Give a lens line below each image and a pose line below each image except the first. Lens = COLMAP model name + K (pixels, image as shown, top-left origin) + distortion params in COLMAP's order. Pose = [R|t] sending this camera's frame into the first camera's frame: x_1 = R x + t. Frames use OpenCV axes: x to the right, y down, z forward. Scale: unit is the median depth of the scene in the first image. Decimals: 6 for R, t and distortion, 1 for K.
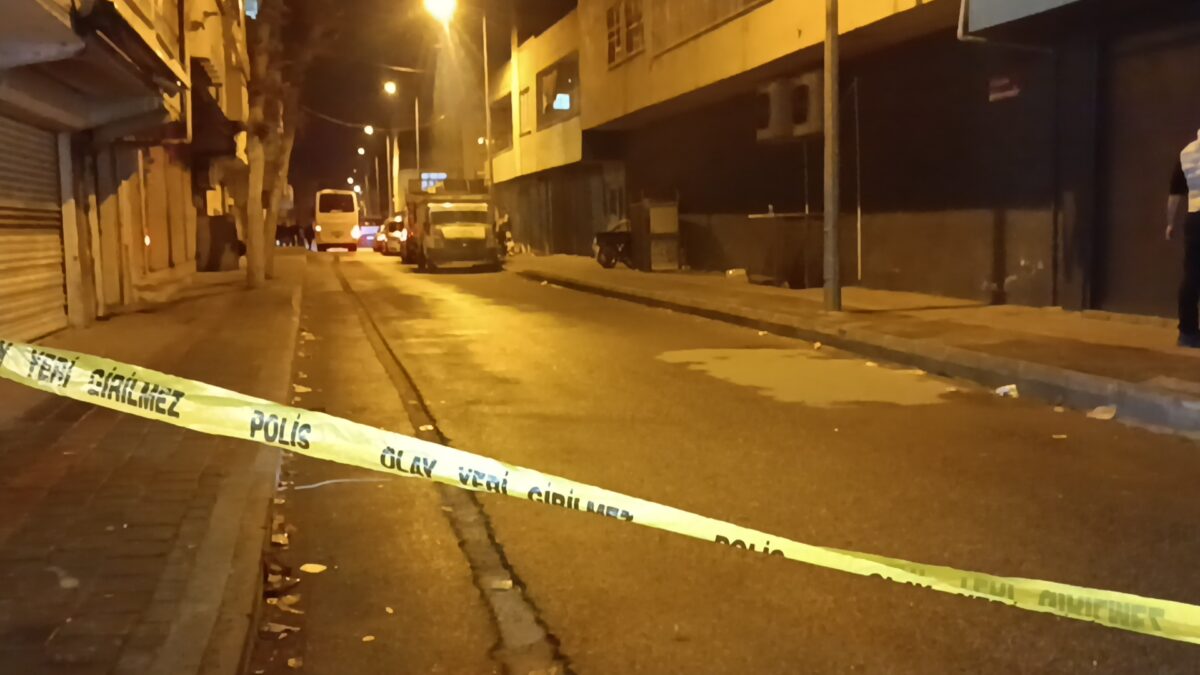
lens RADIAL K [[1133.2, 0, 593.8], [0, 1133.2, 335.4], [0, 0, 1]] dist [0.013834, 0.000000]
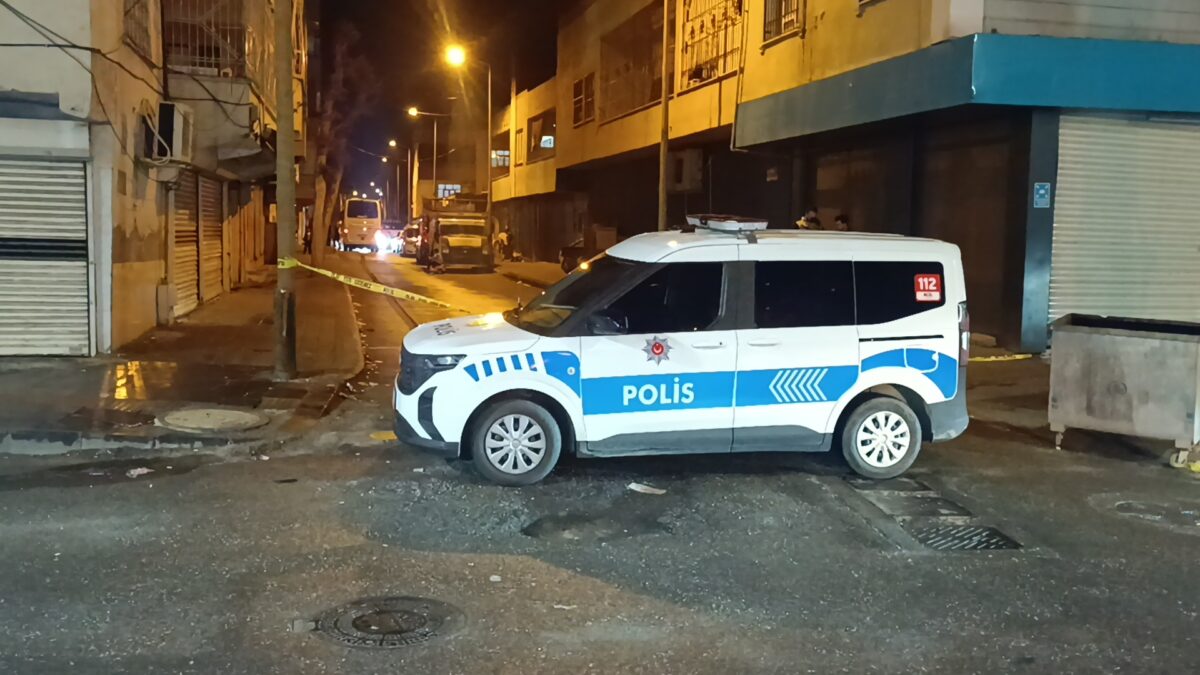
lens RADIAL K [[1133.2, 0, 603.1], [0, 1133.2, 330.5], [0, 0, 1]] dist [0.013834, 0.000000]
pose [[0.999218, 0.039356, -0.003932, 0.050657], [-0.039397, 0.999161, -0.011158, 0.018051], [0.003490, 0.011304, 0.999930, -0.284498]]
